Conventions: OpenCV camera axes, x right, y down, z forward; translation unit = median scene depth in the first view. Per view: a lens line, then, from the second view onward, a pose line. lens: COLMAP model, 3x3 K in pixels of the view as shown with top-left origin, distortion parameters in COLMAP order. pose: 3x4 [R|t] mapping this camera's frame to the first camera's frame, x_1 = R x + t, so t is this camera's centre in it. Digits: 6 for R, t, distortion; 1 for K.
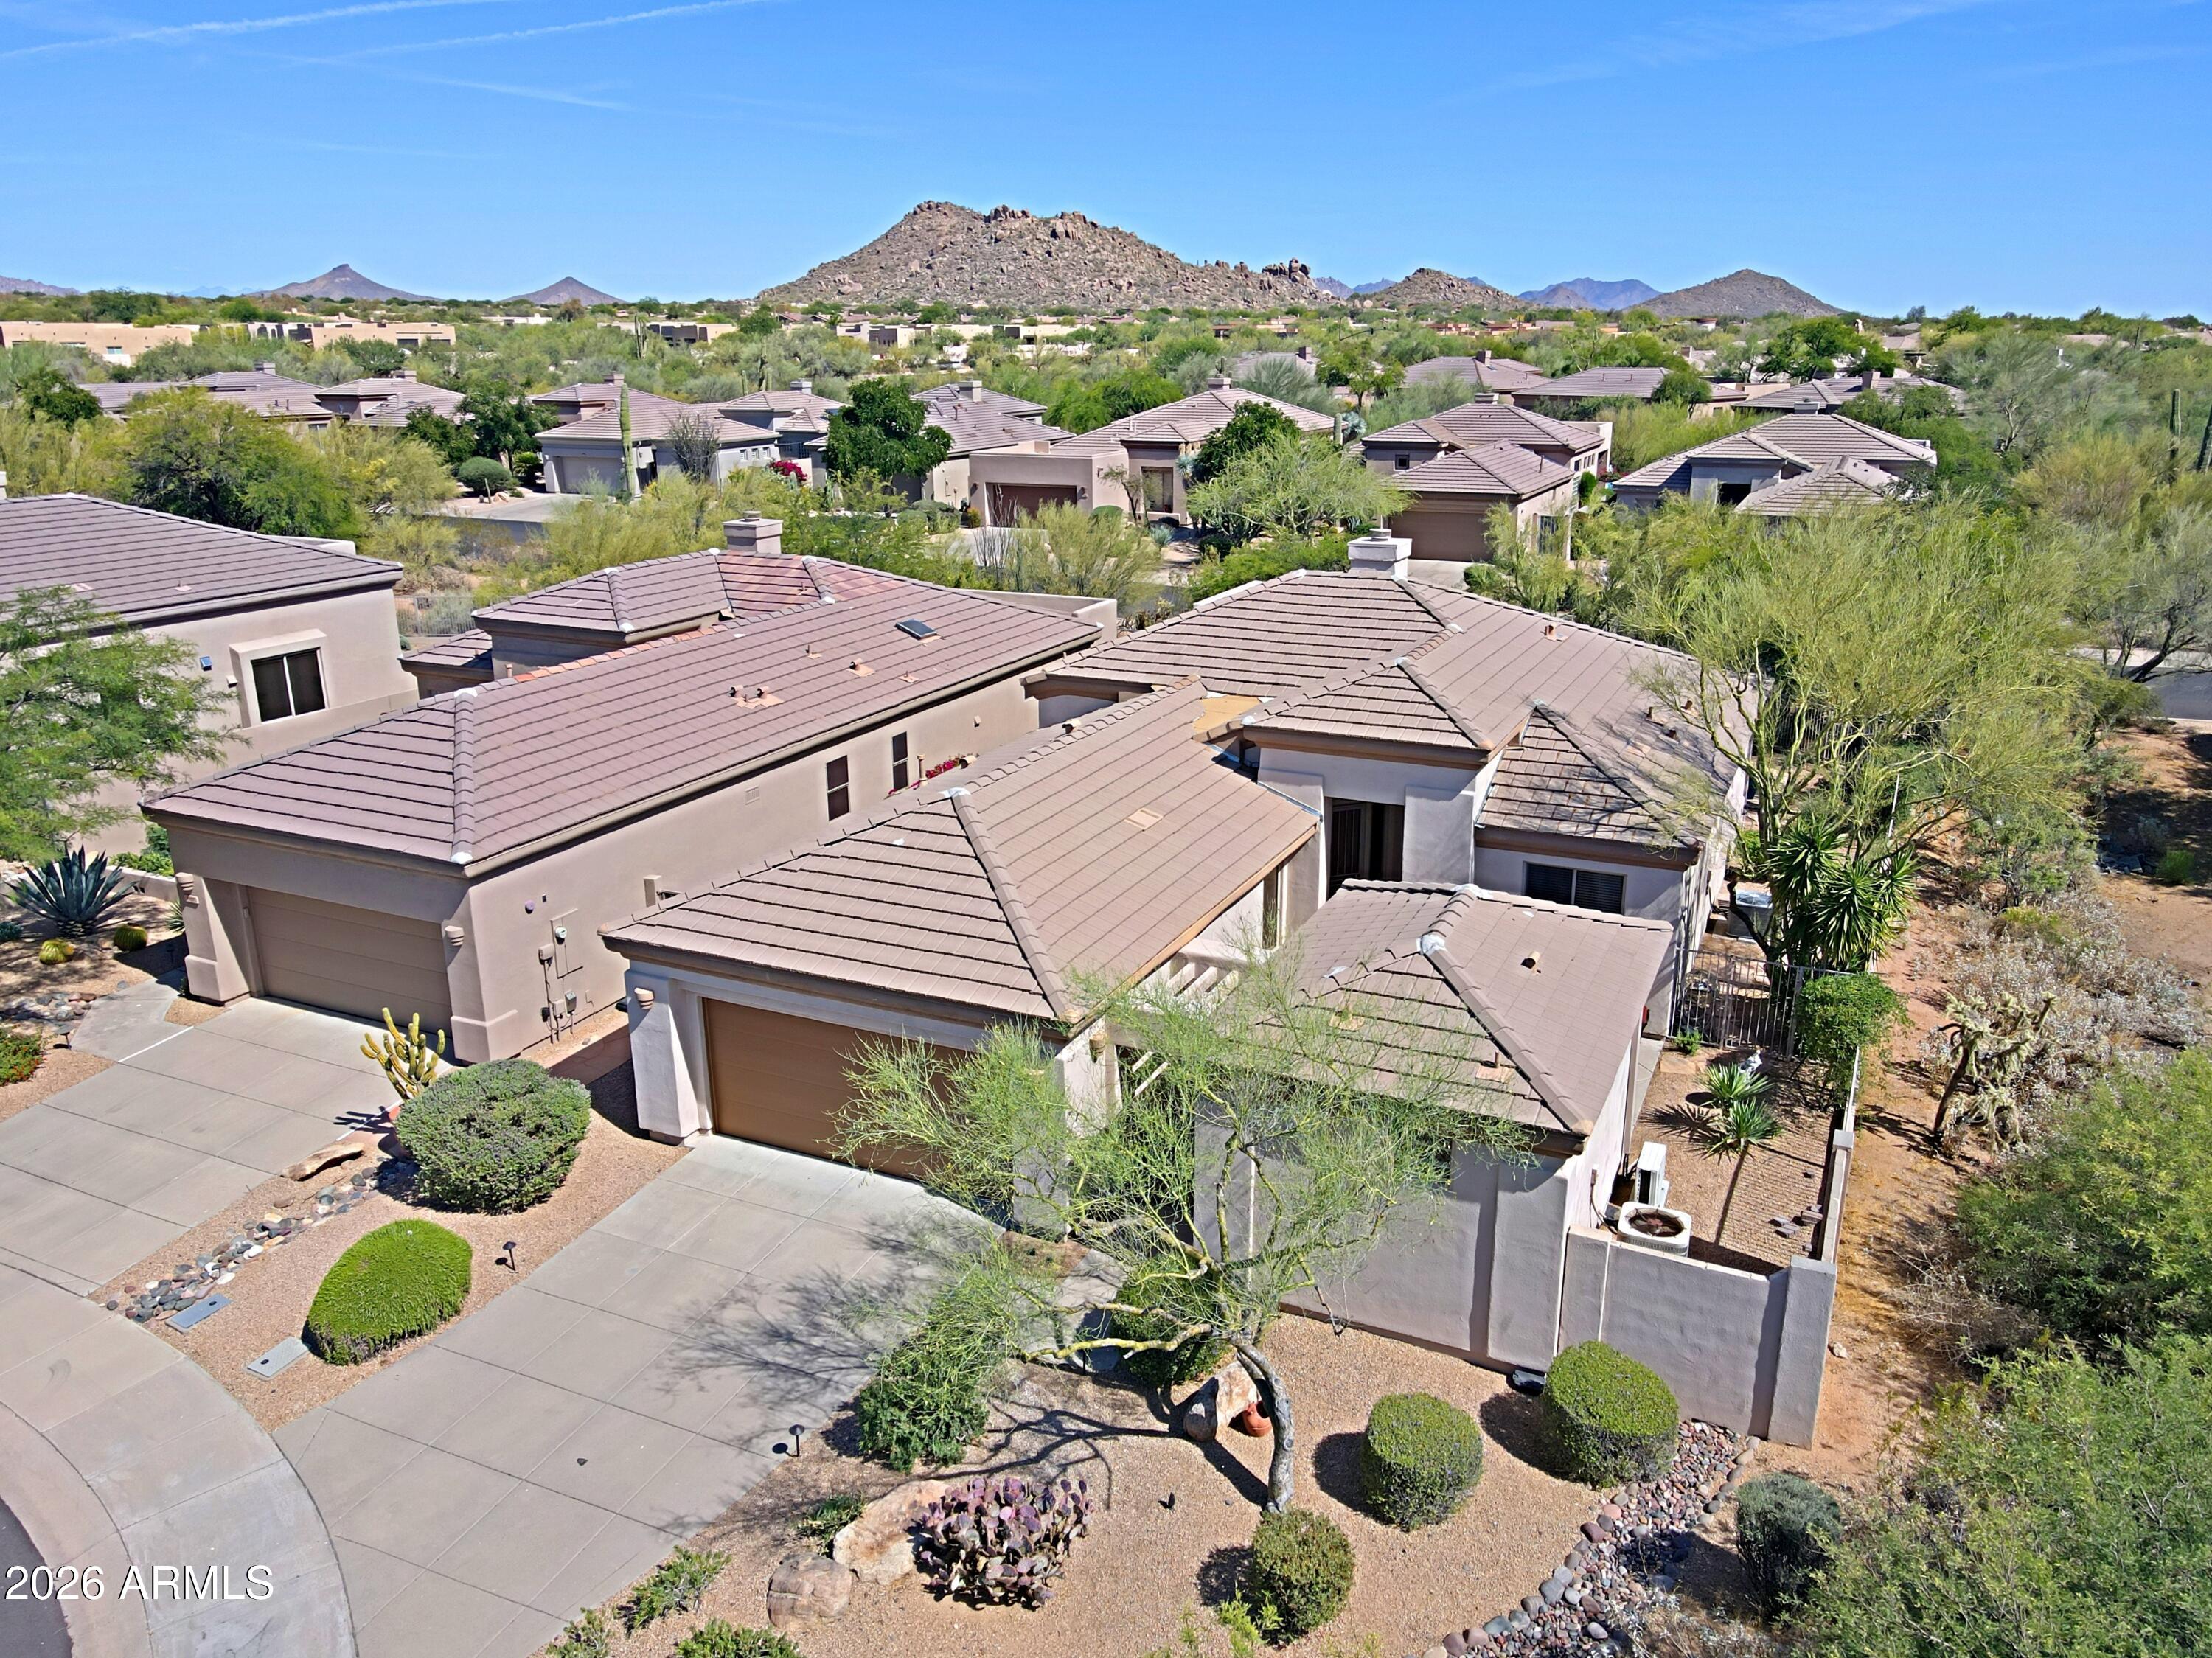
lens RADIAL K [[1650.5, 0, 1120.8], [0, 1650.5, 849.4], [0, 0, 1]] dist [-0.001870, 0.029820]
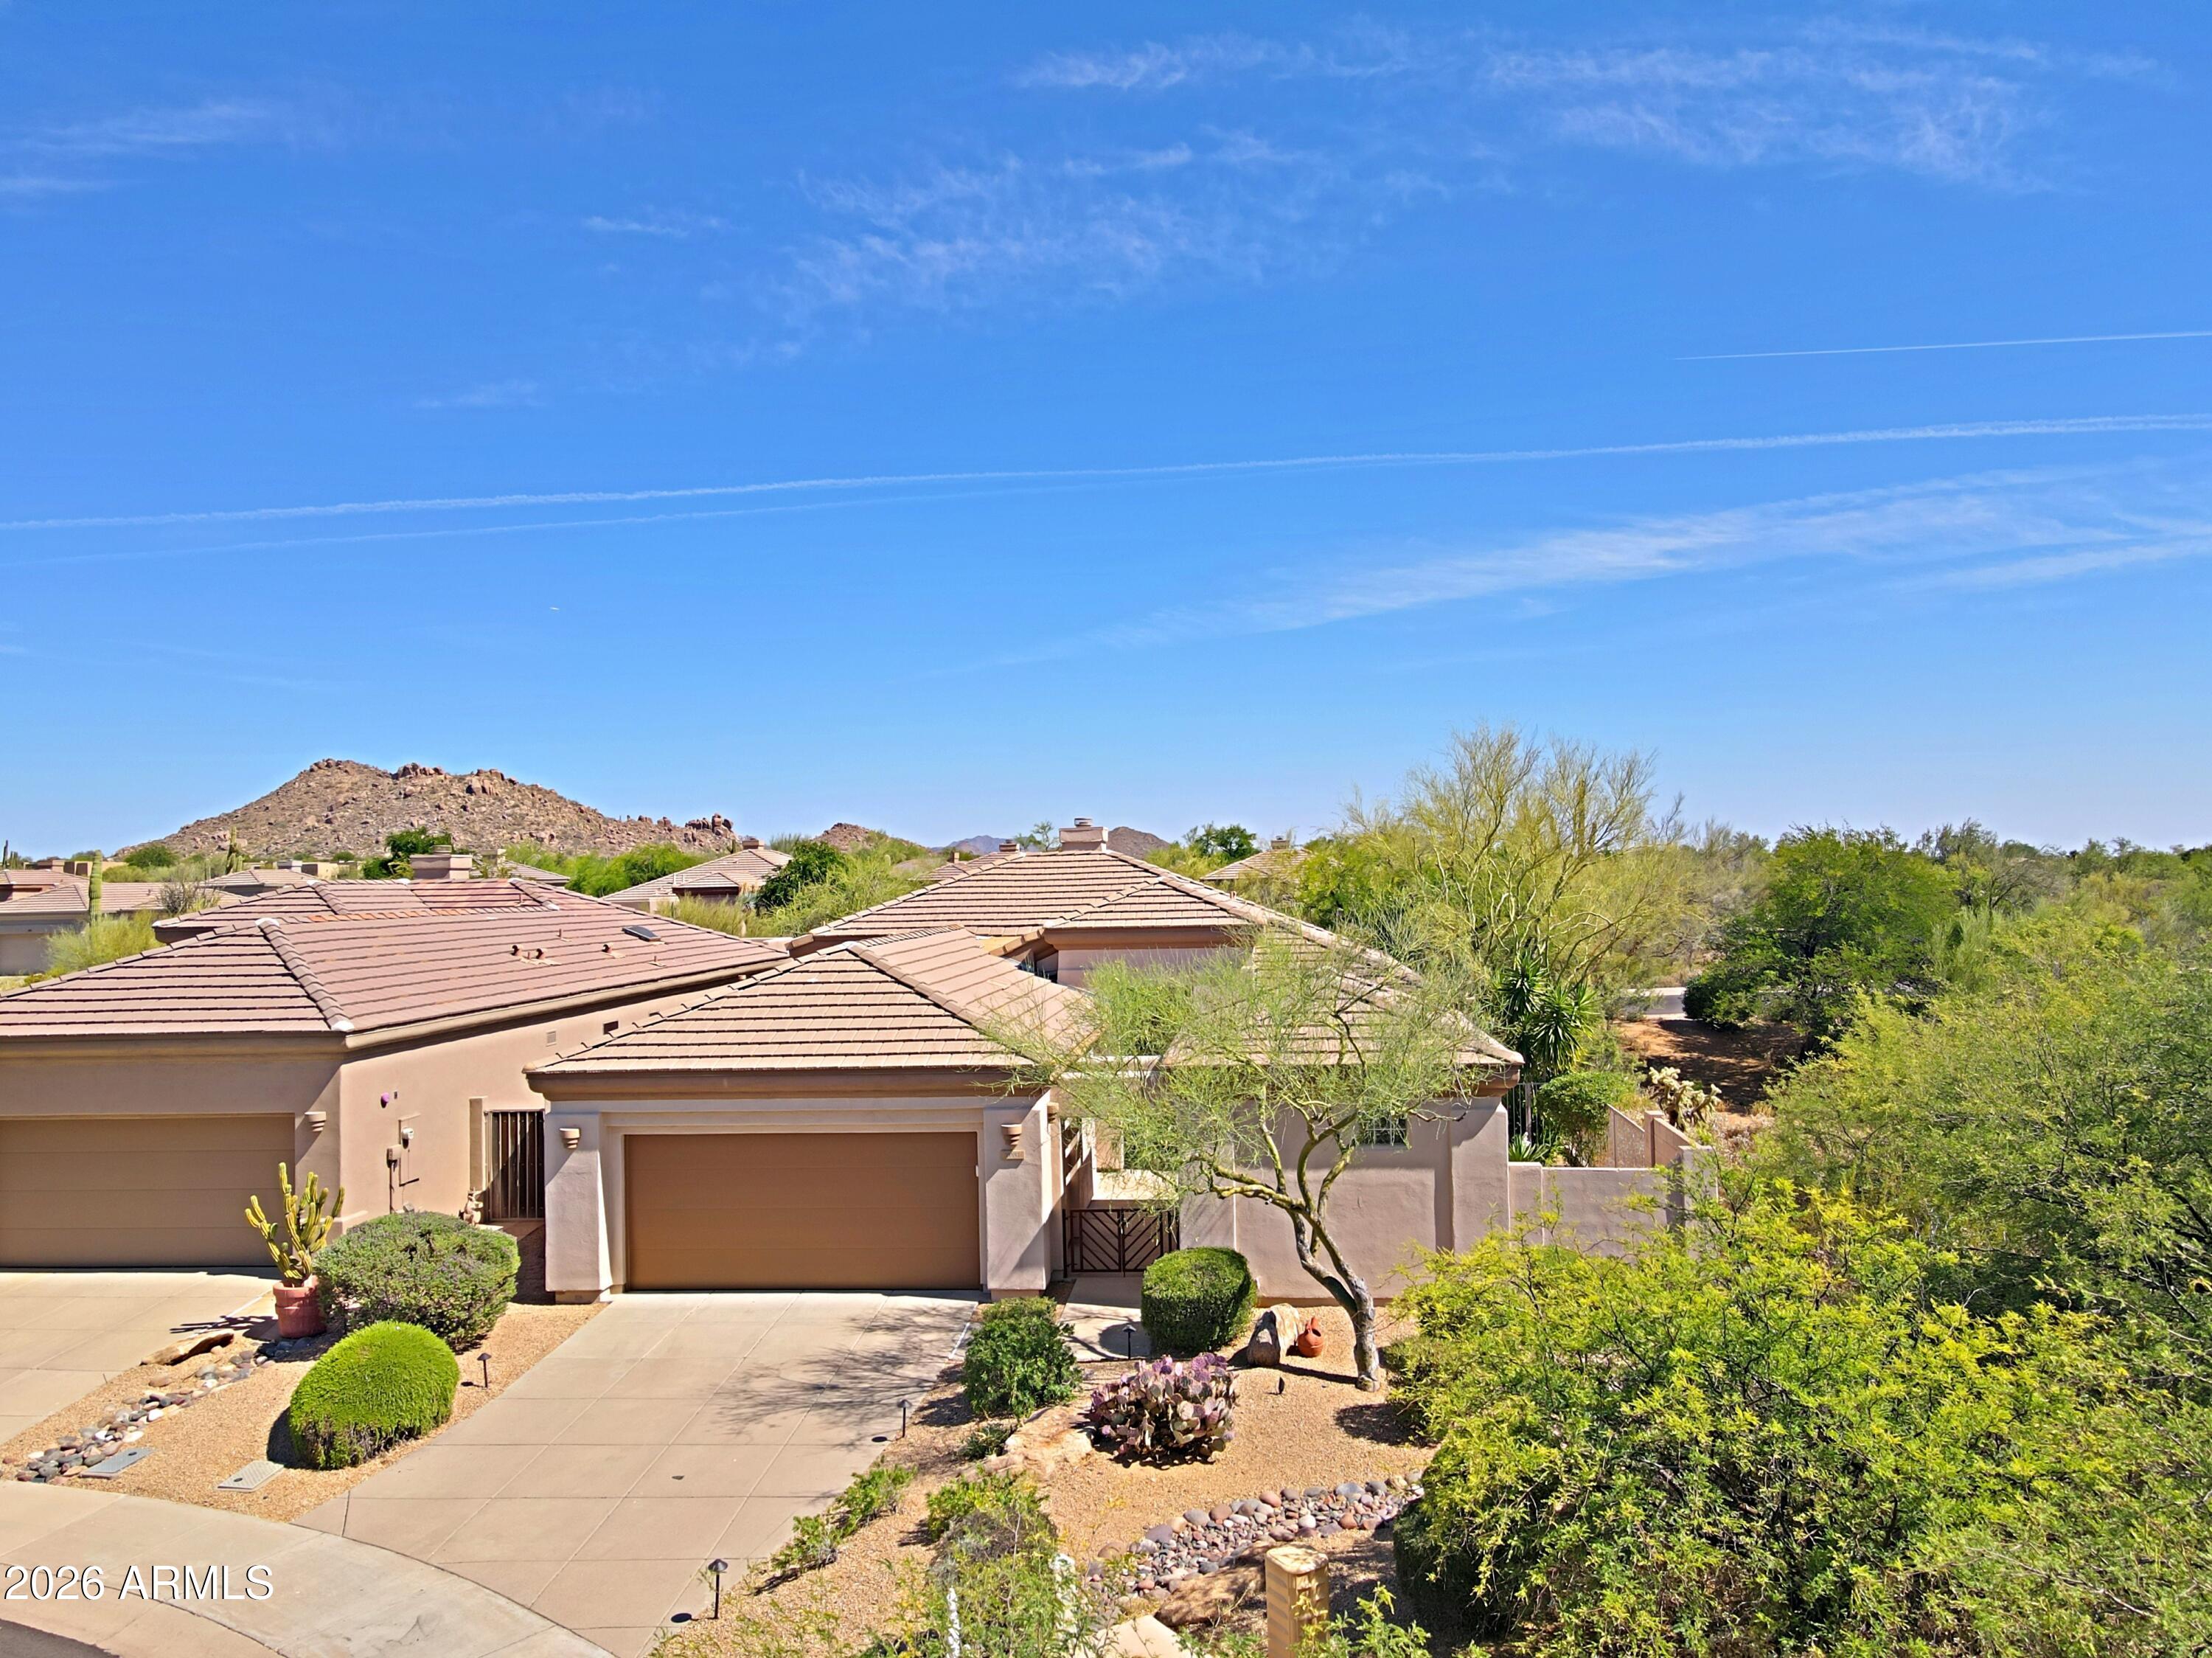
lens RADIAL K [[1650.9, 0, 1143.6], [0, 1650.9, 839.1], [0, 0, 1]] dist [-0.001870, 0.029820]
pose [[0.936530, -0.009062, 0.350469, -0.290282], [0.123355, 0.944260, -0.305217, 0.247395], [-0.328168, 0.329077, 0.885446, -0.044743]]
